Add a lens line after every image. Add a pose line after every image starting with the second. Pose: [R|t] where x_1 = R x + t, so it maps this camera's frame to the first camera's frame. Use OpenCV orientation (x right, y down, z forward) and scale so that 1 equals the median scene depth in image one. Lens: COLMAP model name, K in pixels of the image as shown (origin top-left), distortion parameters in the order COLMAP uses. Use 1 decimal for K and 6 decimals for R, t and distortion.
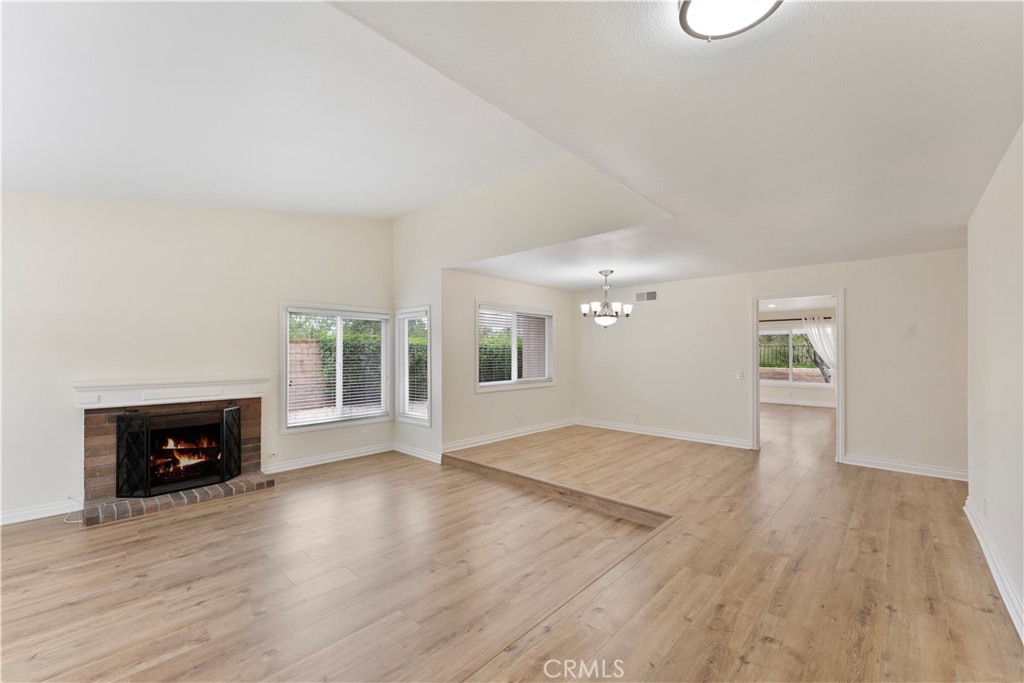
lens RADIAL K [[418.3, 0, 503.1], [0, 418.3, 348.0], [0, 0, 1]] dist [-0.001965, 0.000722]
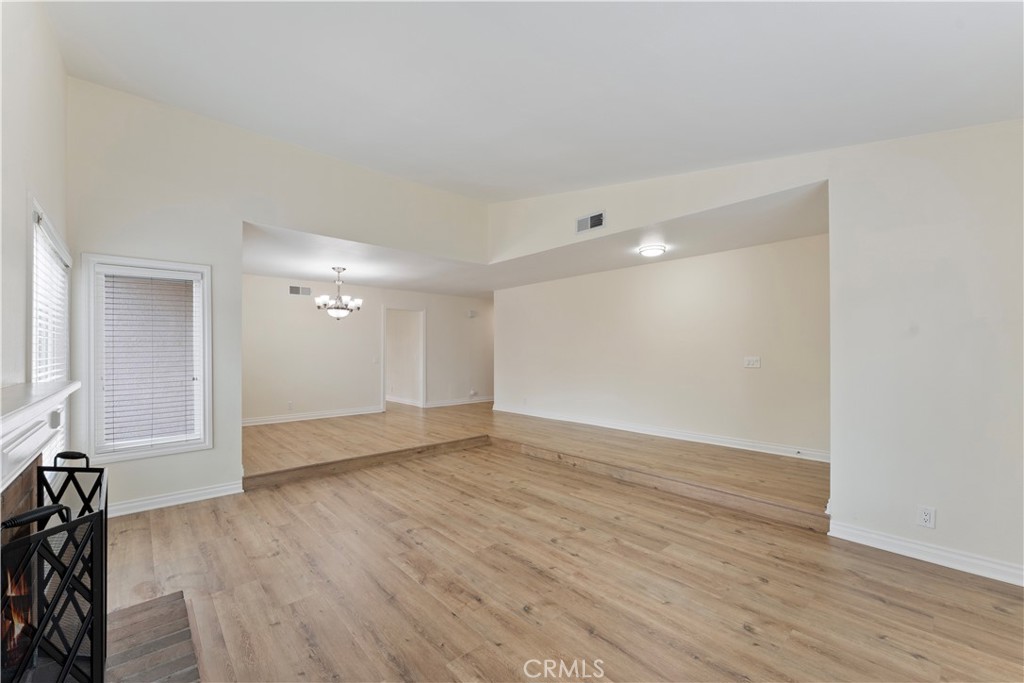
lens RADIAL K [[418.3, 0, 506.0], [0, 418.3, 347.2], [0, 0, 1]] dist [-0.001965, 0.000722]
pose [[0.070999, 0.008214, 0.997443, -1.080960], [-0.005640, 0.999953, -0.007833, 0.040522], [-0.997460, -0.005069, 0.071042, 0.645774]]
